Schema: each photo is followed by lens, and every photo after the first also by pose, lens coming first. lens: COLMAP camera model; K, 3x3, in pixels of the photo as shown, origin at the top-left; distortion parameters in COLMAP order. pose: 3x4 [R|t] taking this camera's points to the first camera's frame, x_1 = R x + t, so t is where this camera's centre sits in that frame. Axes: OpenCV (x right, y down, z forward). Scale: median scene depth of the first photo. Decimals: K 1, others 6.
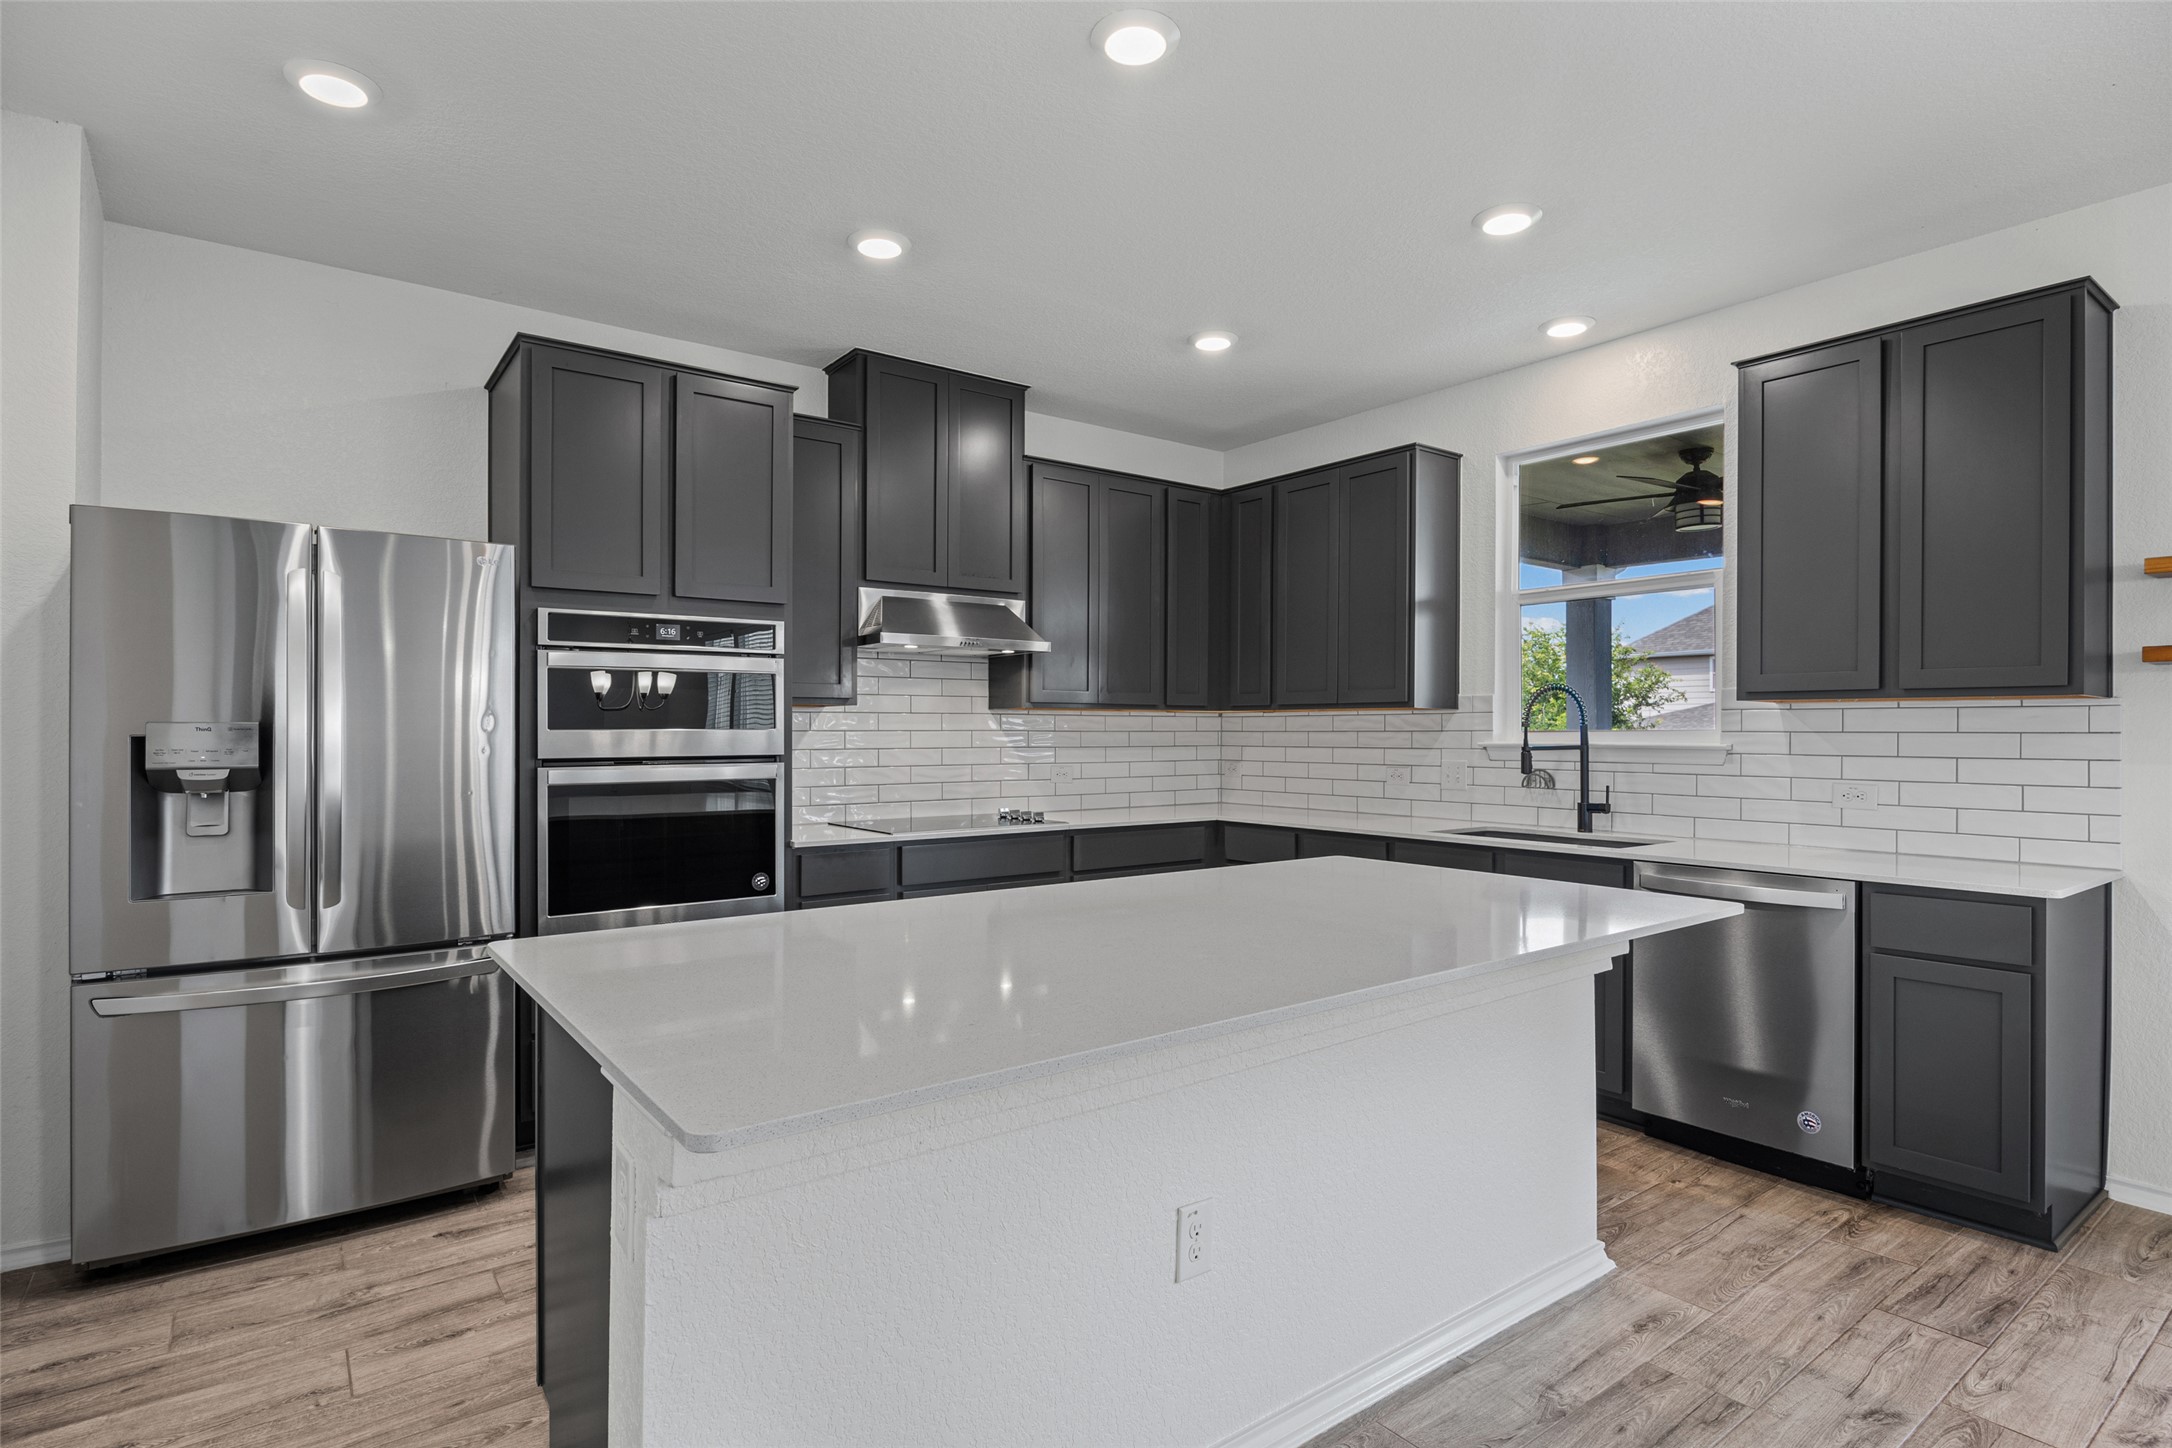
lens RADIAL K [[1096.5, 0, 1086.0], [0, 1096.5, 724.0], [0, 0, 1]] dist [-0.014223, 0.000110]
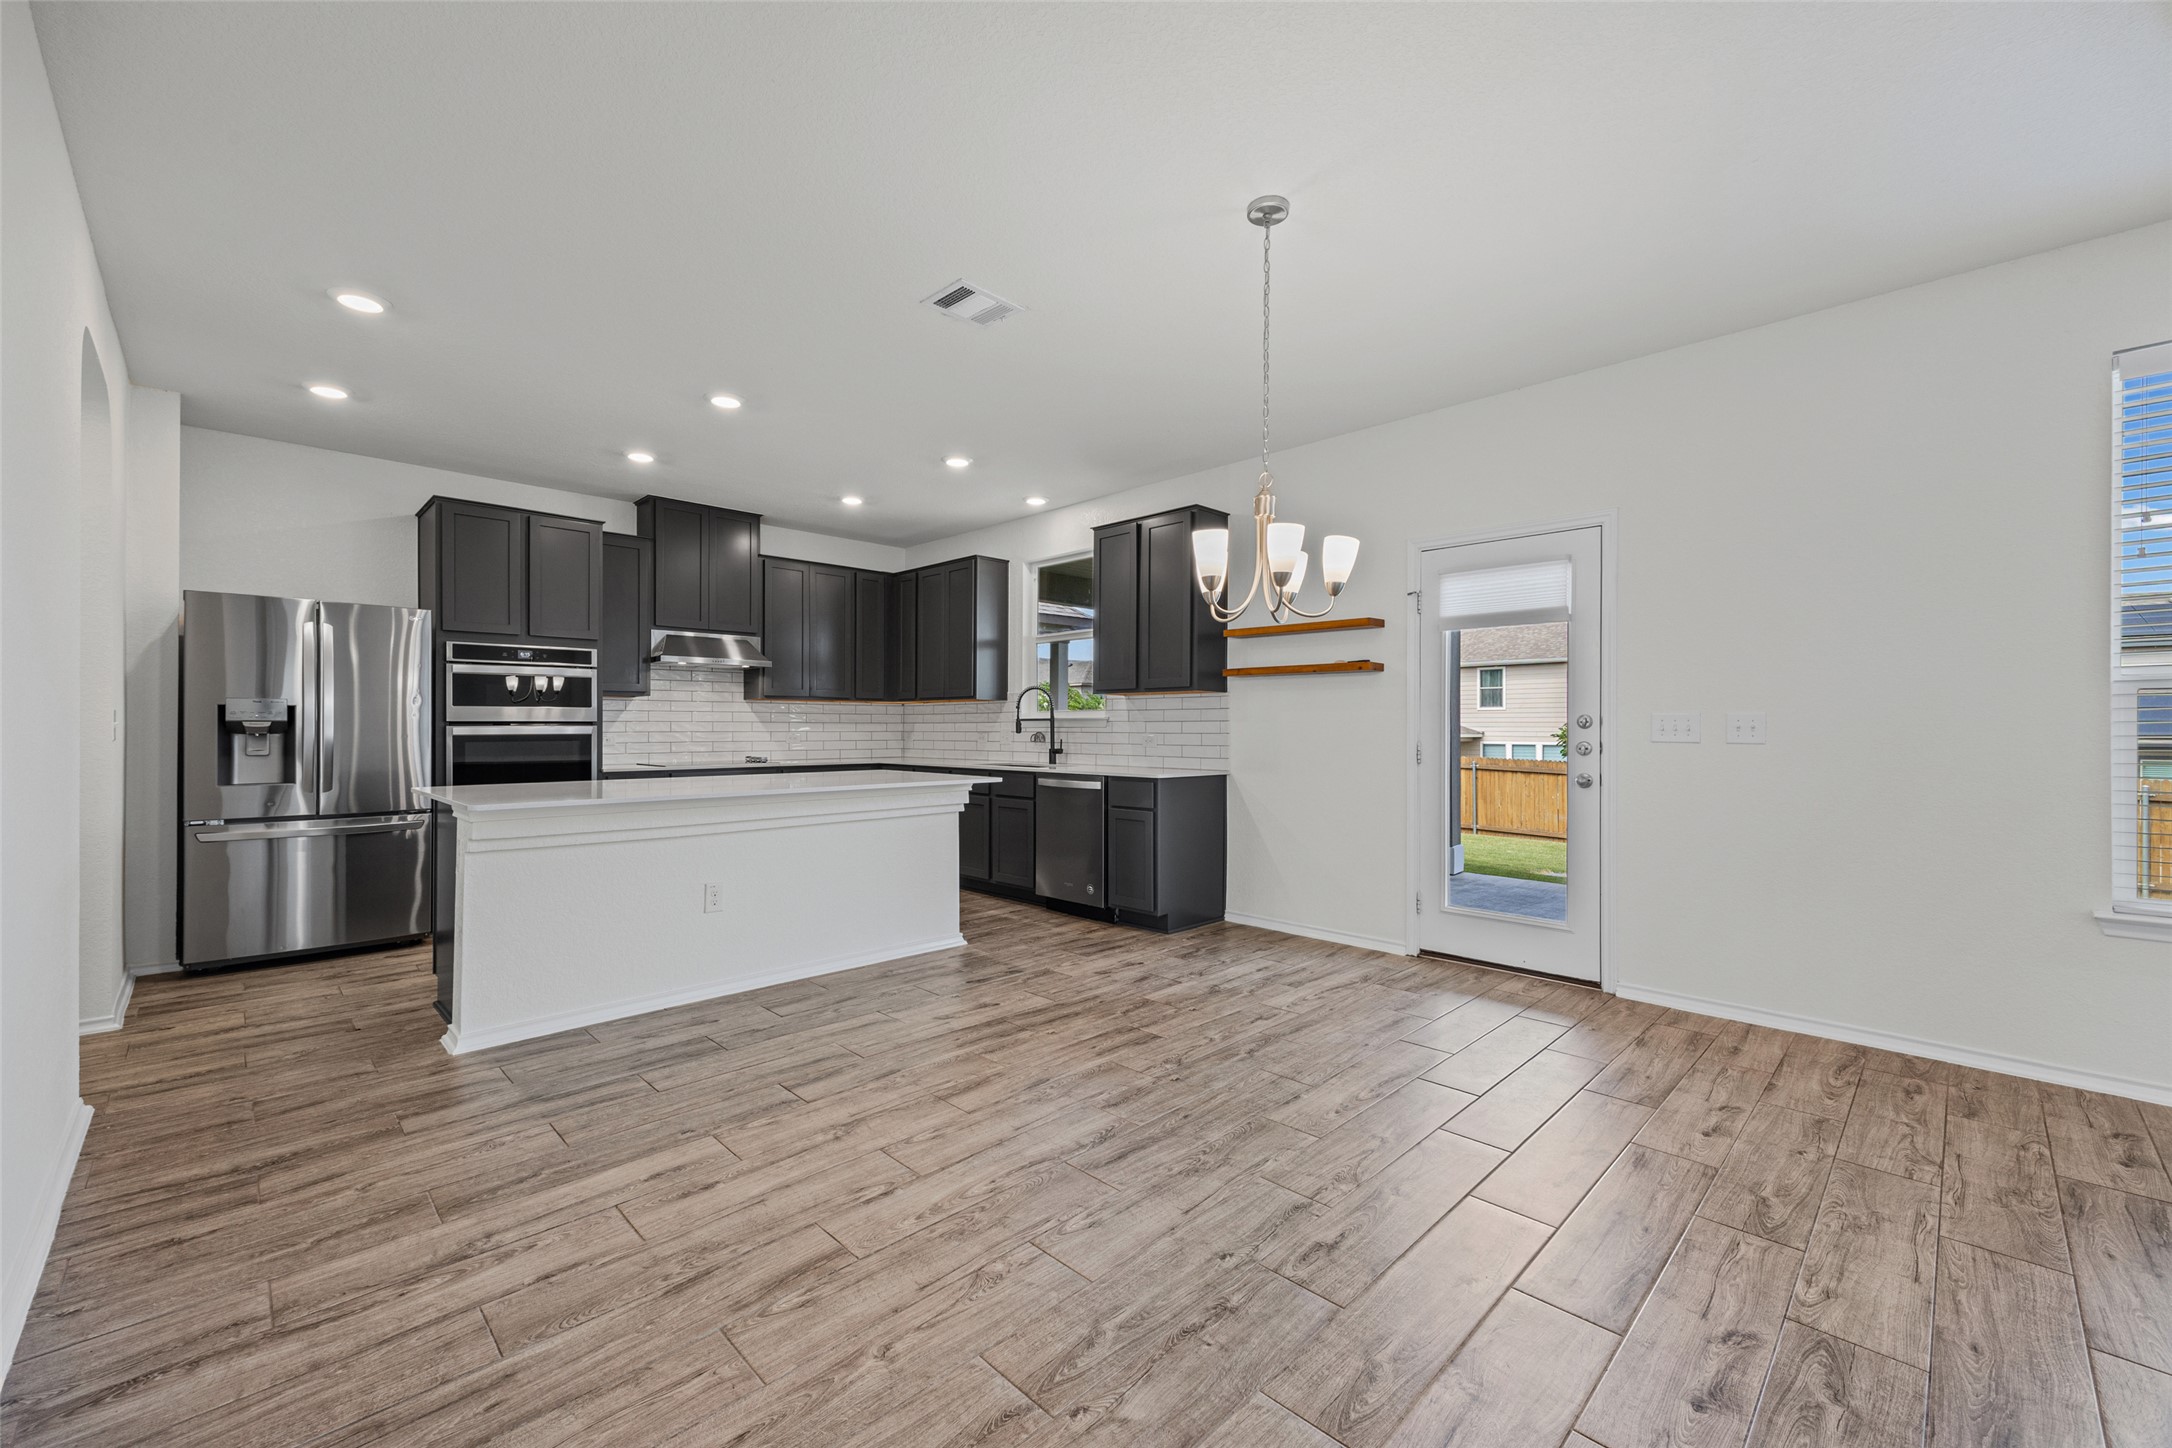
lens RADIAL K [[876.4, 0, 1086.0], [0, 876.4, 724.0], [0, 0, 1]] dist [0.010831, -0.000095]
pose [[0.990698, -0.000059, 0.136082, 0.343786], [-0.000176, 0.999999, 0.001716, 0.029853], [-0.136082, -0.001724, 0.990696, -0.588060]]
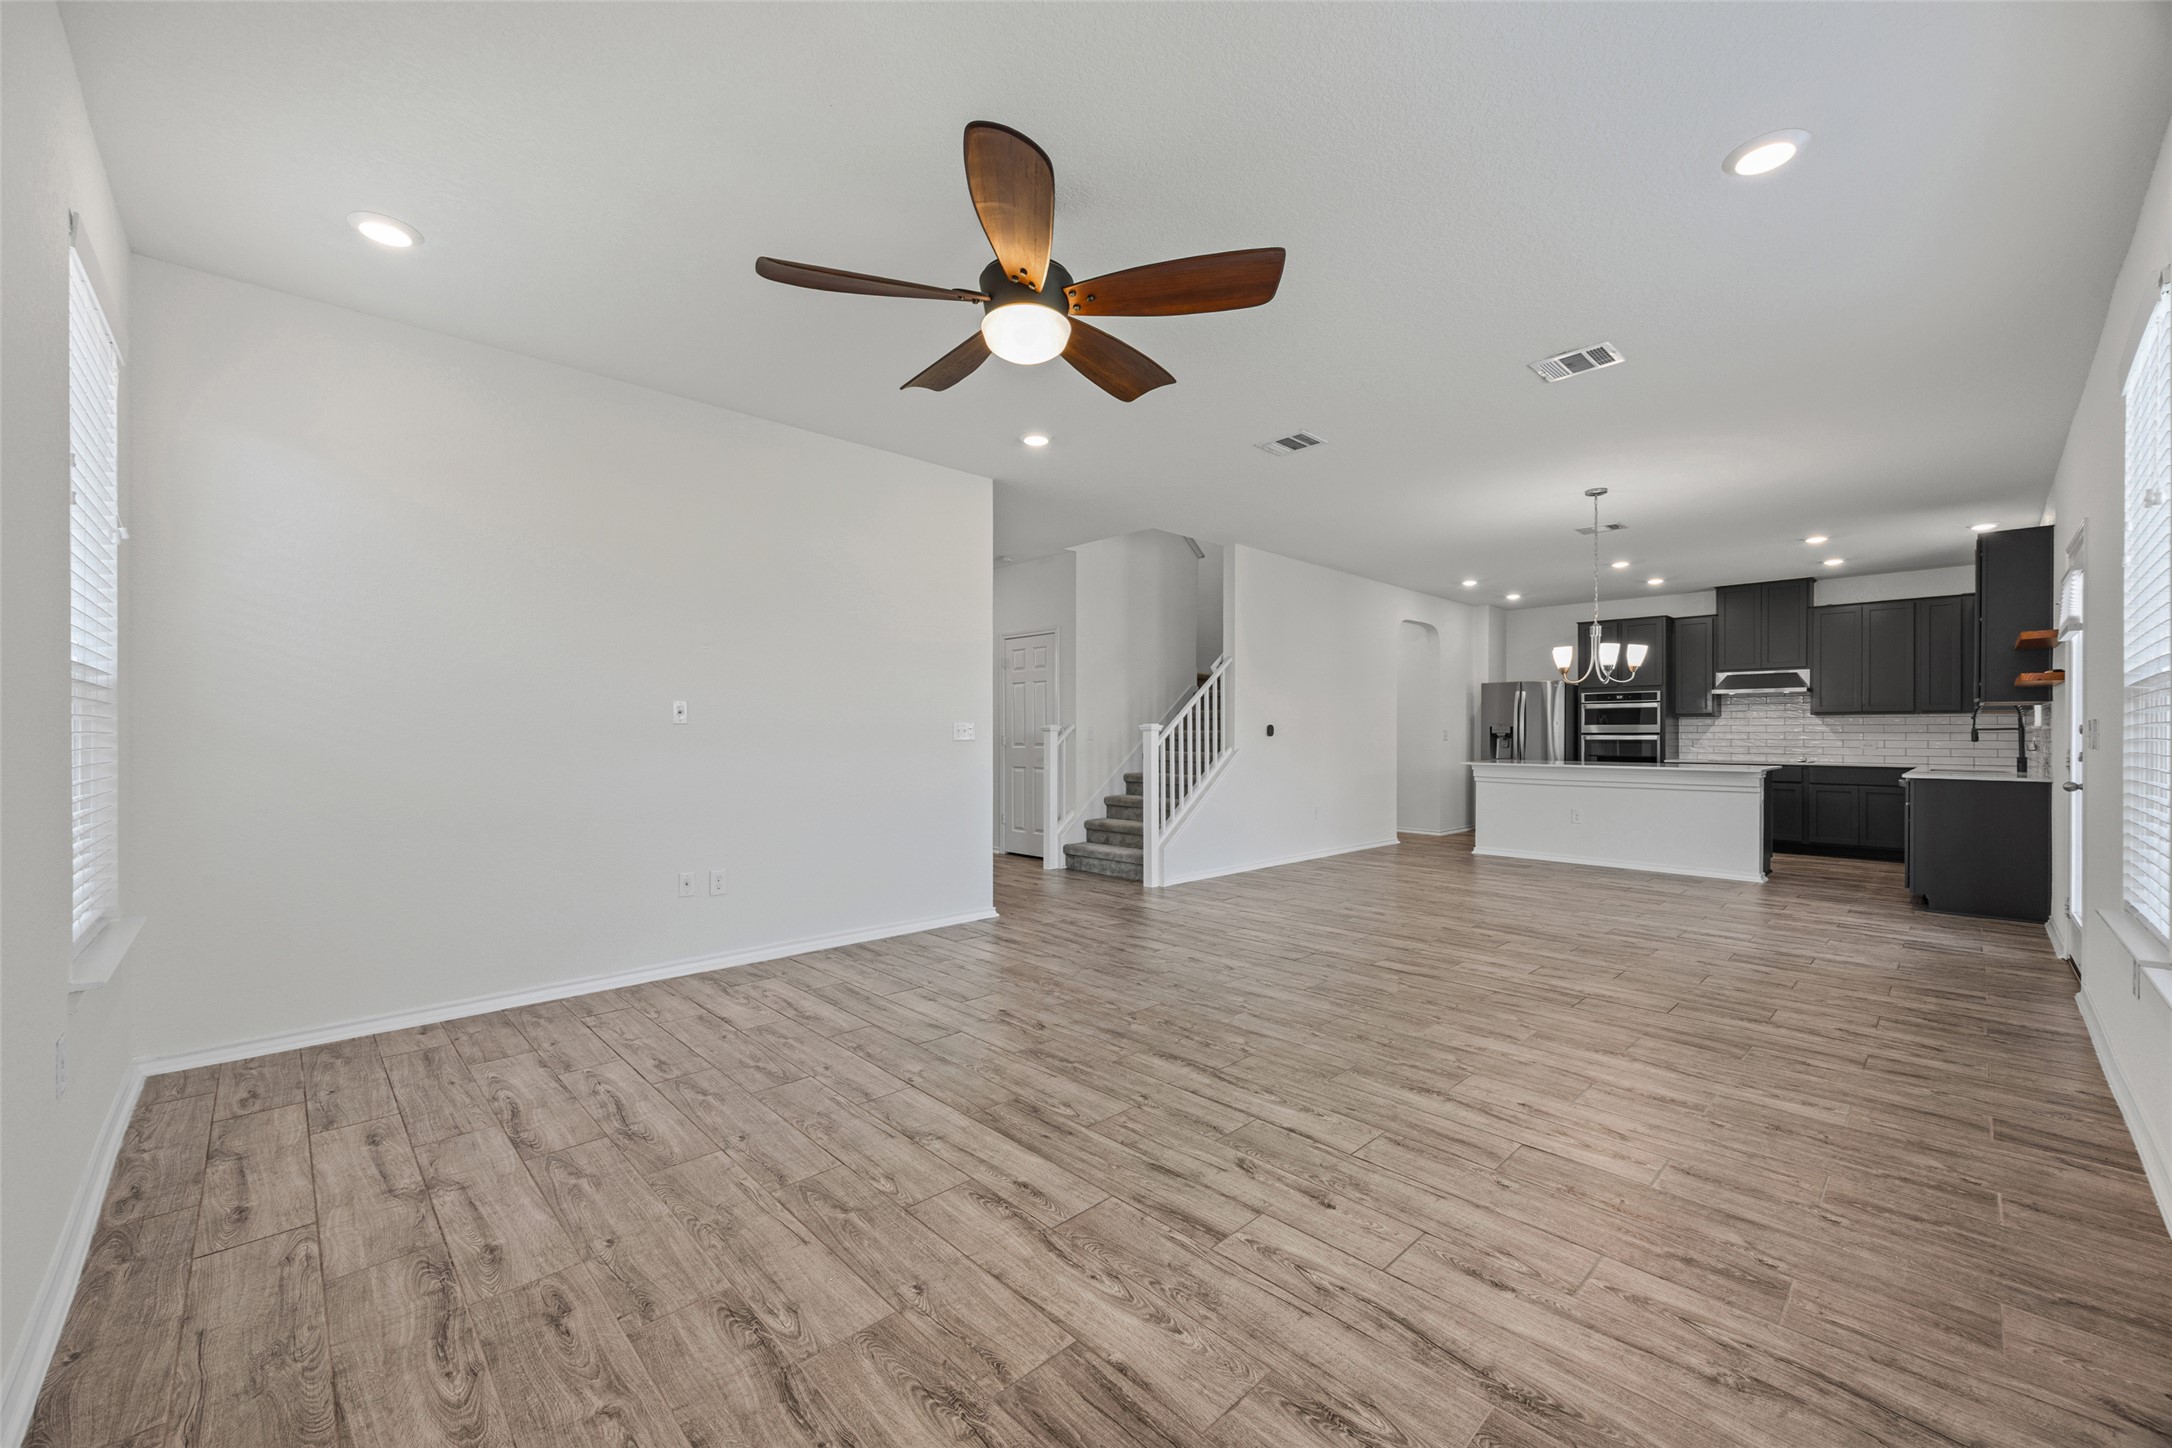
lens RADIAL K [[851.9, 0, 1086.0], [0, 851.9, 724.0], [0, 0, 1]] dist [-0.000349, -0.000024]
pose [[0.119444, -0.014960, -0.992728, 1.989184], [0.003698, 0.999886, -0.014623, 0.032441], [0.992834, -0.001925, 0.119486, -0.951356]]
